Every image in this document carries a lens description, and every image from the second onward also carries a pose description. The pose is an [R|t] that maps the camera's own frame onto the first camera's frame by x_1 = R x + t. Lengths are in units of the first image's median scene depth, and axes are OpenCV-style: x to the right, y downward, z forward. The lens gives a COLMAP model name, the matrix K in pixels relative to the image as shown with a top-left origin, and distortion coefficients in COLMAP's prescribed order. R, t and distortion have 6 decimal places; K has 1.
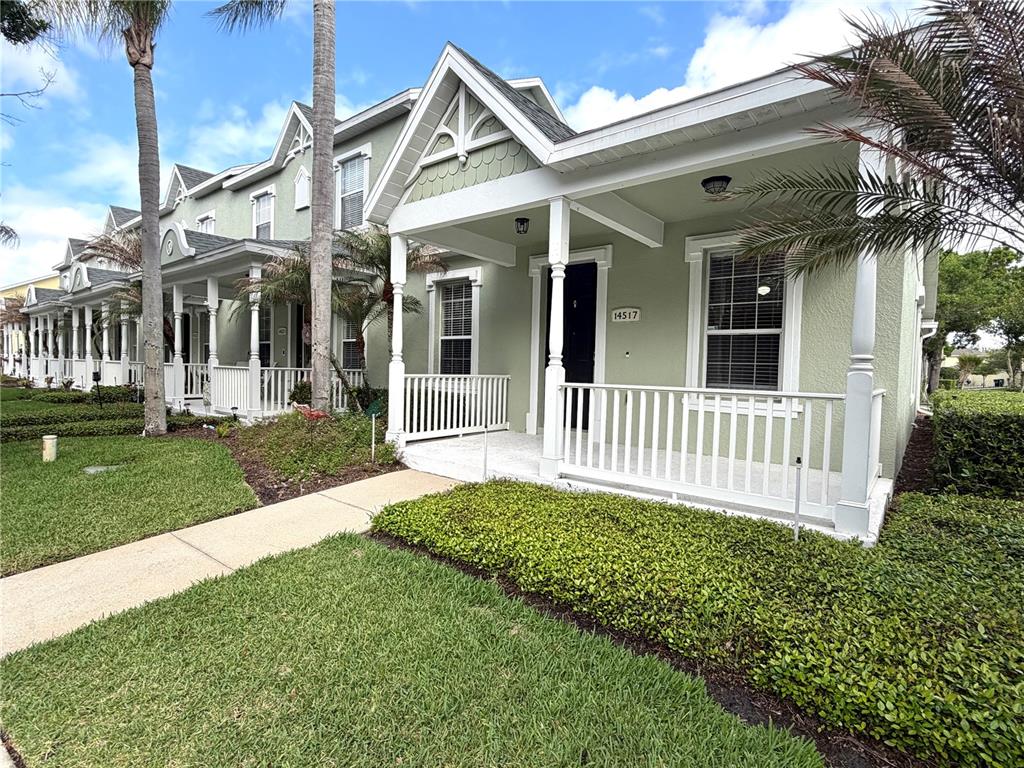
lens RADIAL K [[520.3, 0, 512.0], [0, 520.3, 384.0], [0, 0, 1]] dist [0.001109, 0.000374]
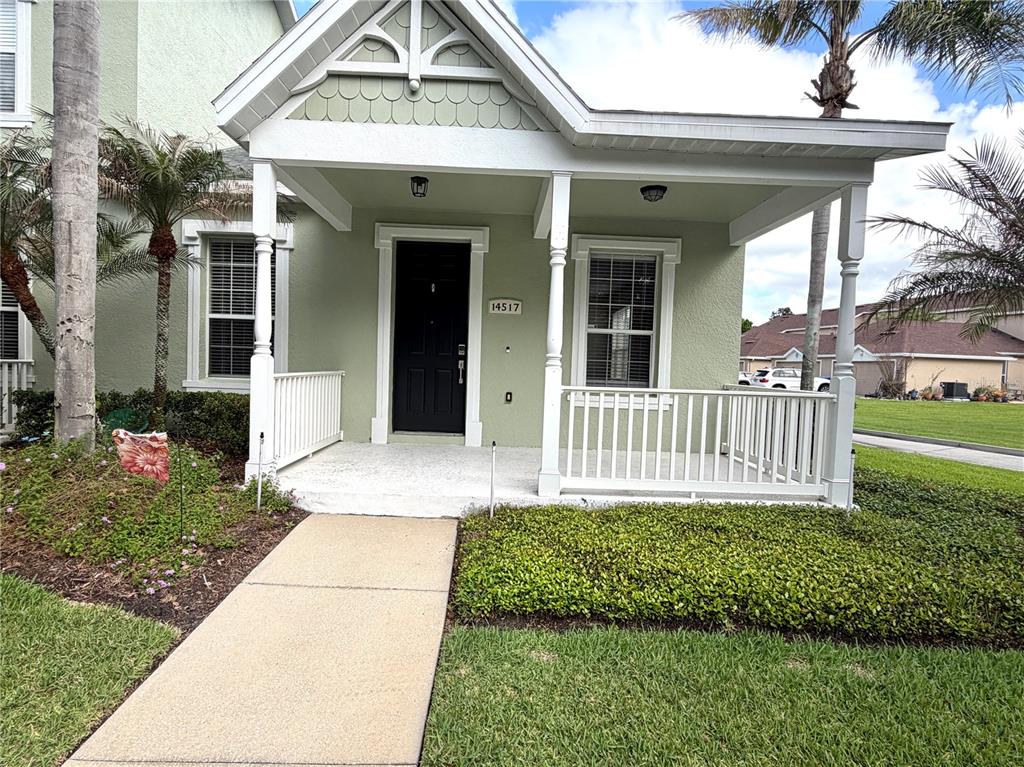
lens RADIAL K [[543.5, 0, 512.0], [0, 543.5, 383.5], [0, 0, 1]] dist [0.000680, 0.000100]
pose [[0.762873, -0.023363, 0.646126, -0.458527], [0.005356, 0.999541, 0.029818, -0.028465], [-0.646526, -0.019287, 0.762648, 0.290072]]
